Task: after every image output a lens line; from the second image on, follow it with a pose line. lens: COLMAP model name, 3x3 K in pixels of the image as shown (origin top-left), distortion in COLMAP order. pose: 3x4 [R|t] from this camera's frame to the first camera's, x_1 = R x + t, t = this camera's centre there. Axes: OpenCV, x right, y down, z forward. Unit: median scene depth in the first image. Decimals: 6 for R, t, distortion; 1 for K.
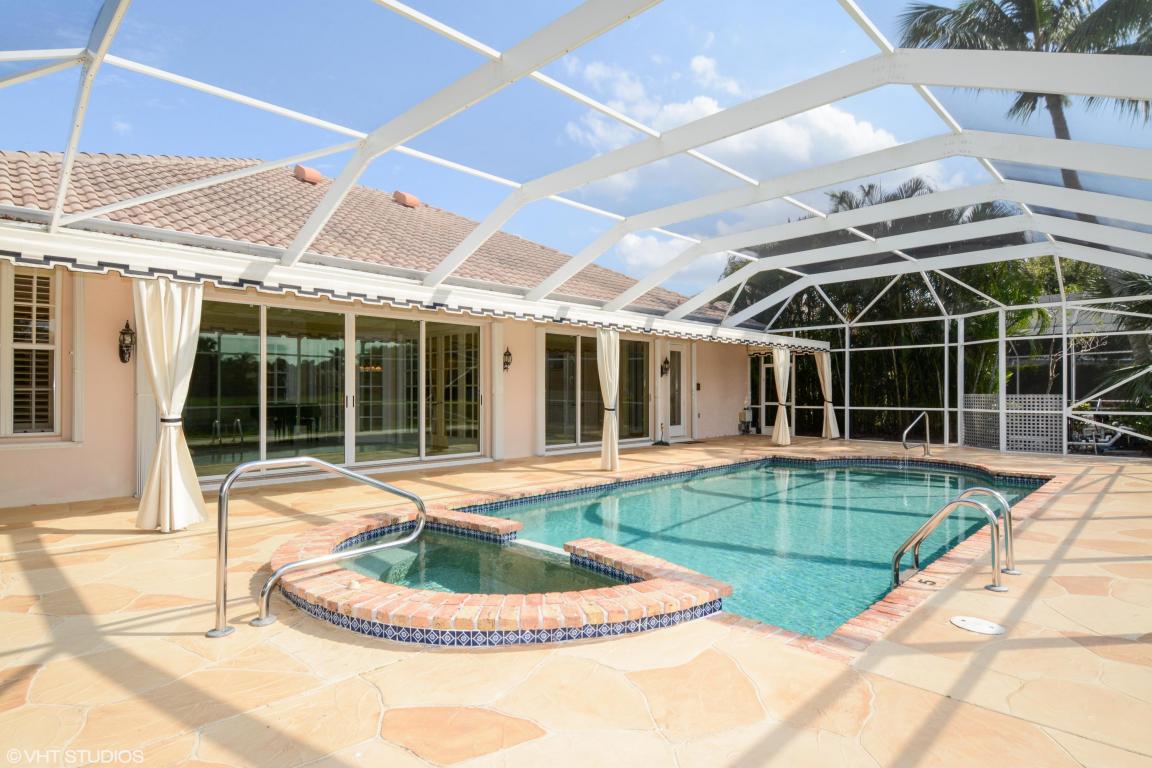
lens RADIAL K [[625.7, 0, 576.1], [0, 625.7, 385.6], [0, 0, 1]] dist [-0.007660, -0.003769]
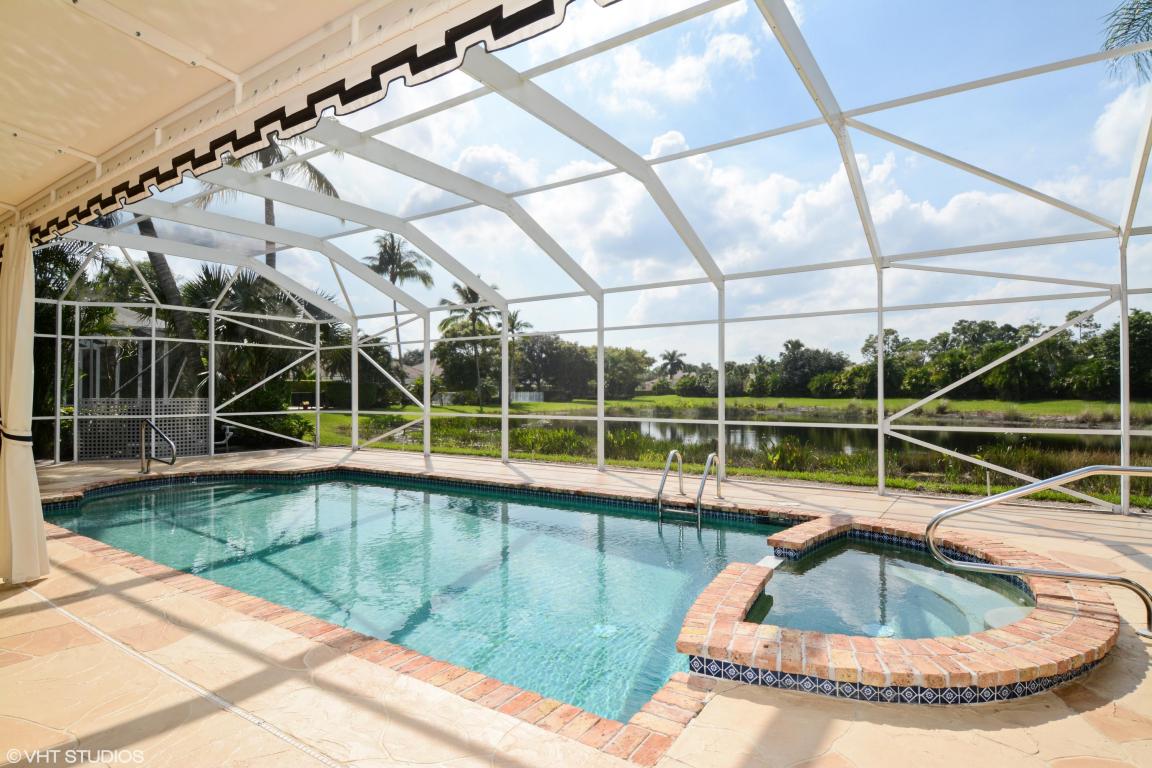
lens RADIAL K [[625.7, 0, 568.3], [0, 625.7, 383.0], [0, 0, 1]] dist [-0.007660, -0.003769]
pose [[-0.178067, 0.011812, 0.983947, -0.331589], [-0.003487, 0.999914, -0.012635, 0.001353], [-0.984012, -0.005681, -0.178011, 0.583543]]
